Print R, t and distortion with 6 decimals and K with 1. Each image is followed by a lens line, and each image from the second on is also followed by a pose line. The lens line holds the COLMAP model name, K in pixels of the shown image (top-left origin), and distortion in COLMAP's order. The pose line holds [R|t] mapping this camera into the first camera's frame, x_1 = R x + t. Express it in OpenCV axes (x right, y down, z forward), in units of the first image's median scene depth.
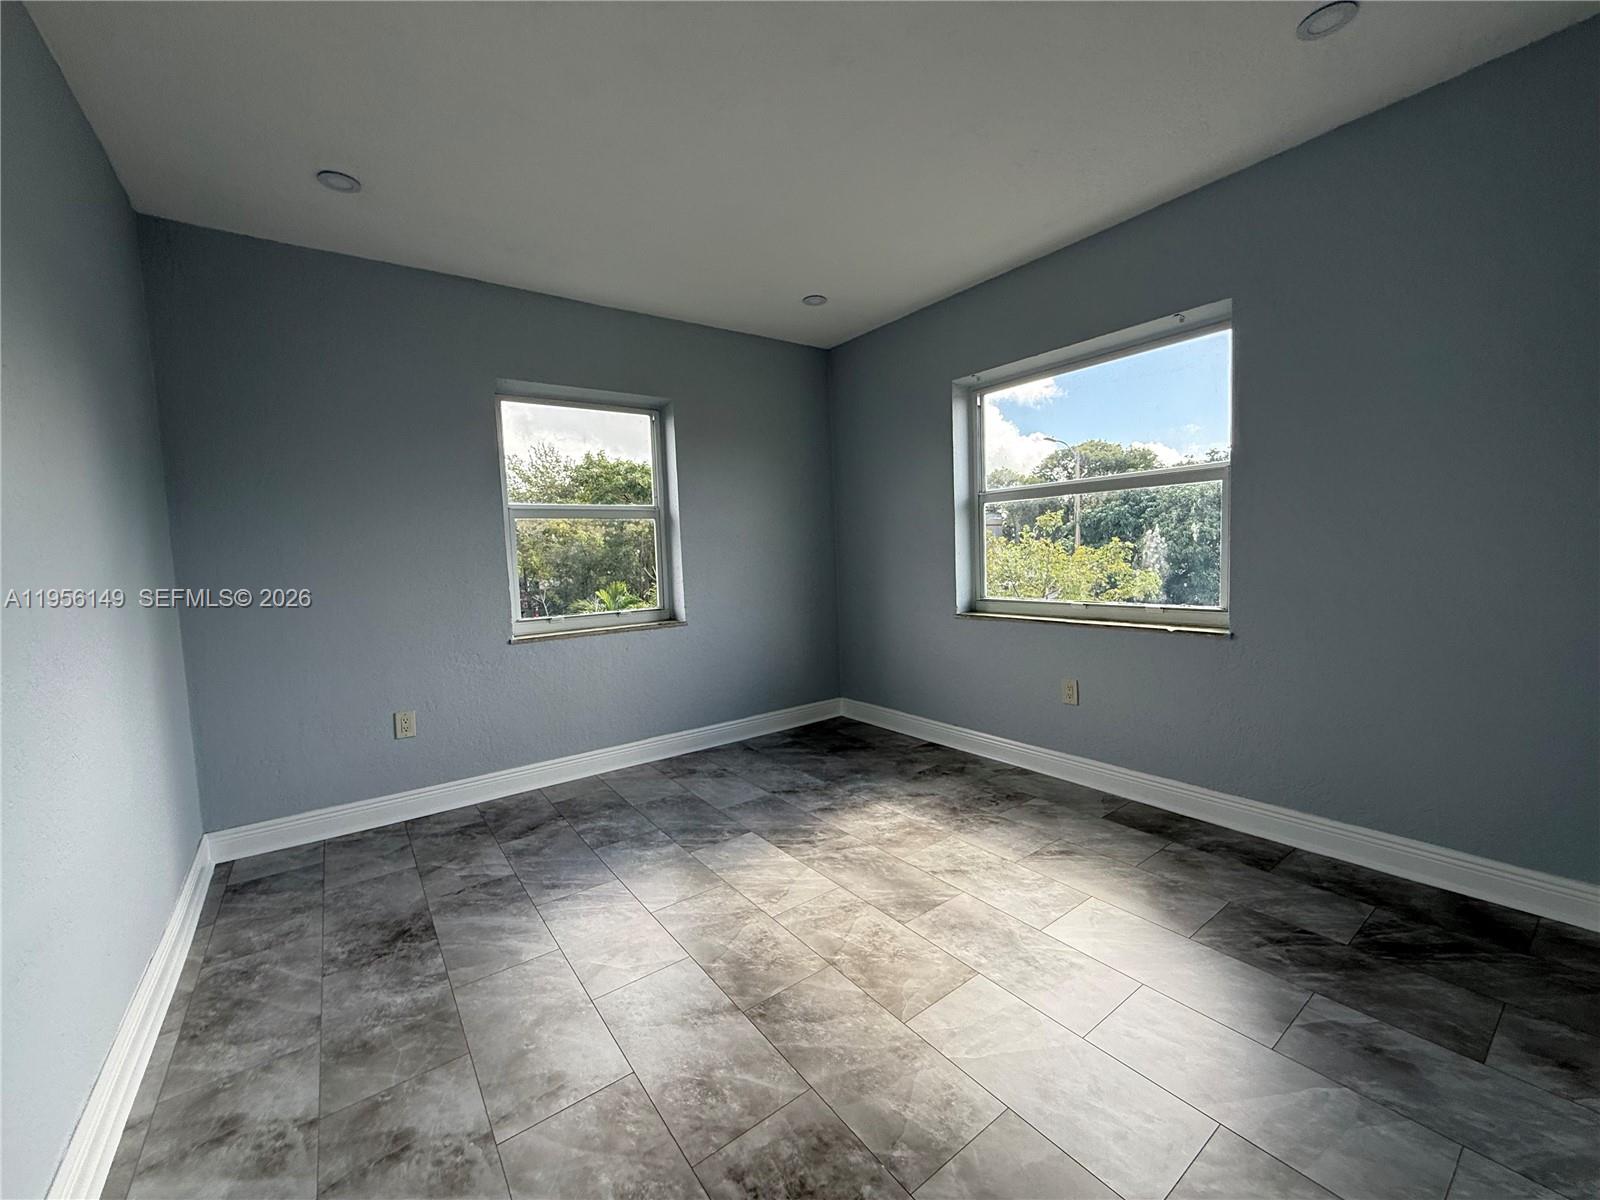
lens RADIAL K [[636.7, 0, 793.9], [0, 636.7, 600.1], [0, 0, 1]] dist [0.001810, -0.000175]
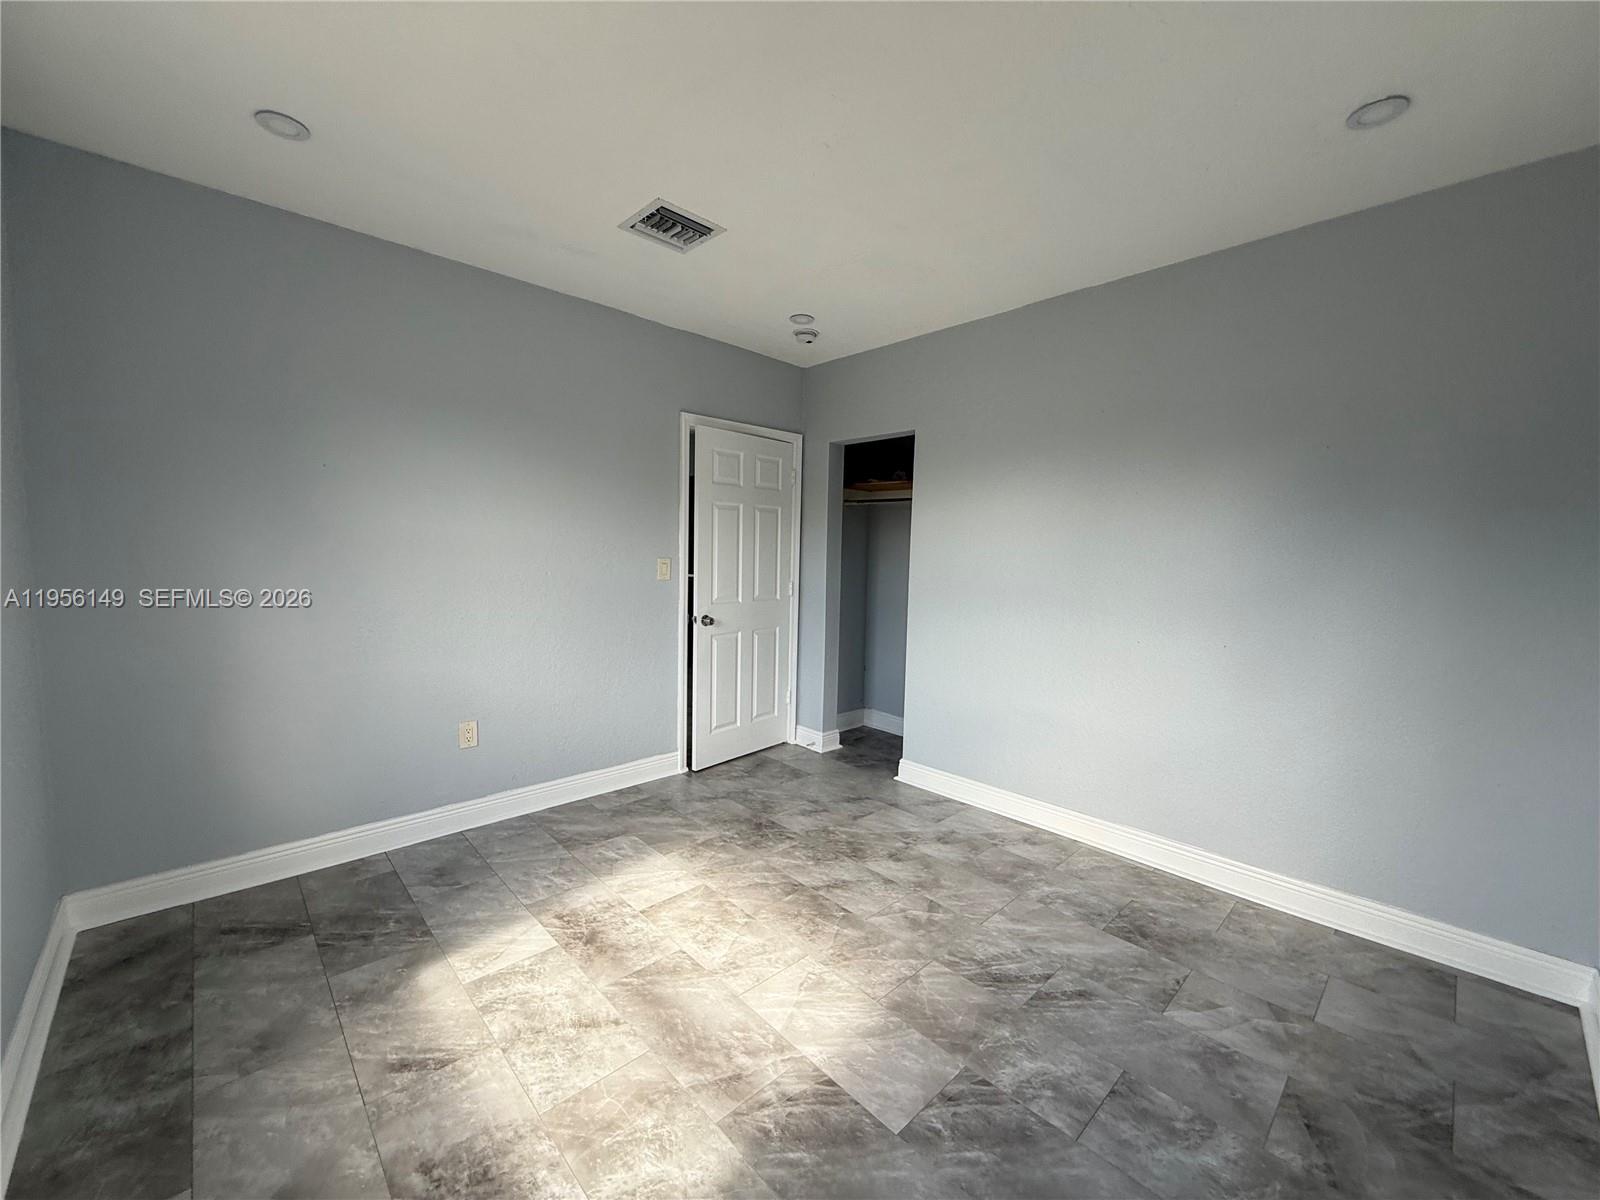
lens RADIAL K [[636.7, 0, 793.9], [0, 636.7, 600.1], [0, 0, 1]] dist [0.001810, -0.000175]
pose [[-0.992110, 0.028875, -0.121999, 0.094459], [0.007925, 0.985614, 0.168828, -0.226444], [0.125119, 0.166529, -0.978066, 1.864037]]
